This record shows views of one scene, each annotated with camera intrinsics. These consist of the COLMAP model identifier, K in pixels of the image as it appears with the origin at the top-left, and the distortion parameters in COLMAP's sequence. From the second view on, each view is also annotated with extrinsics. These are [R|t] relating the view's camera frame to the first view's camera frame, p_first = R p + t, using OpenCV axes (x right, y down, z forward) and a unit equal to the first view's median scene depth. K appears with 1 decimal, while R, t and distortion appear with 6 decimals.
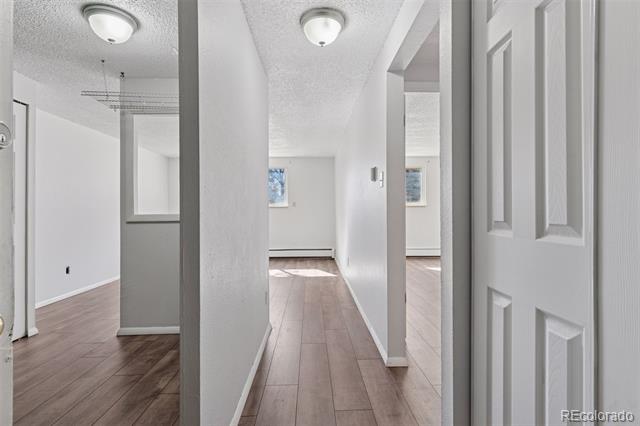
lens RADIAL K [[323.4, 0, 320.4], [0, 323.4, 210.4], [0, 0, 1]] dist [0.013380, -0.000184]
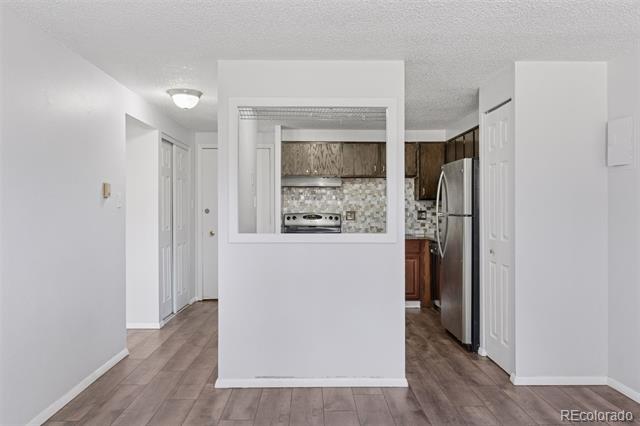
lens RADIAL K [[507.5, 0, 317.1], [0, 507.5, 211.5], [0, 0, 1]] dist [-0.000590, -0.001889]
pose [[-0.999725, 0.004097, 0.023097, -0.429813], [0.004073, 0.999991, -0.001058, -0.037466], [-0.023101, -0.000964, -0.999733, 2.247661]]
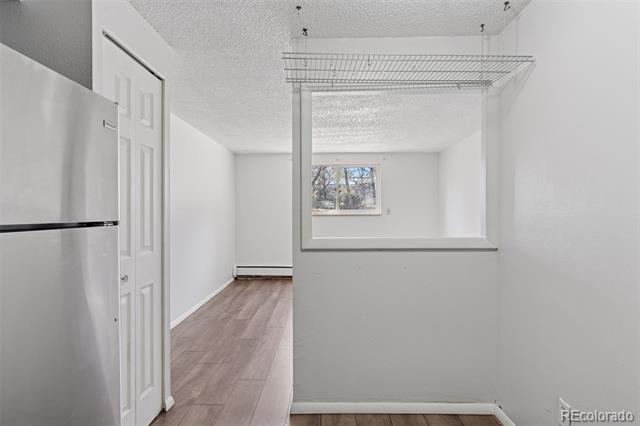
lens RADIAL K [[358.4, 0, 320.9], [0, 358.4, 215.9], [0, 0, 1]] dist [0.003089, -0.000369]
pose [[0.999100, 0.004539, -0.042177, -0.521425], [-0.004031, 0.999918, 0.012130, -0.043016], [0.042229, -0.011949, 0.999037, 0.245782]]
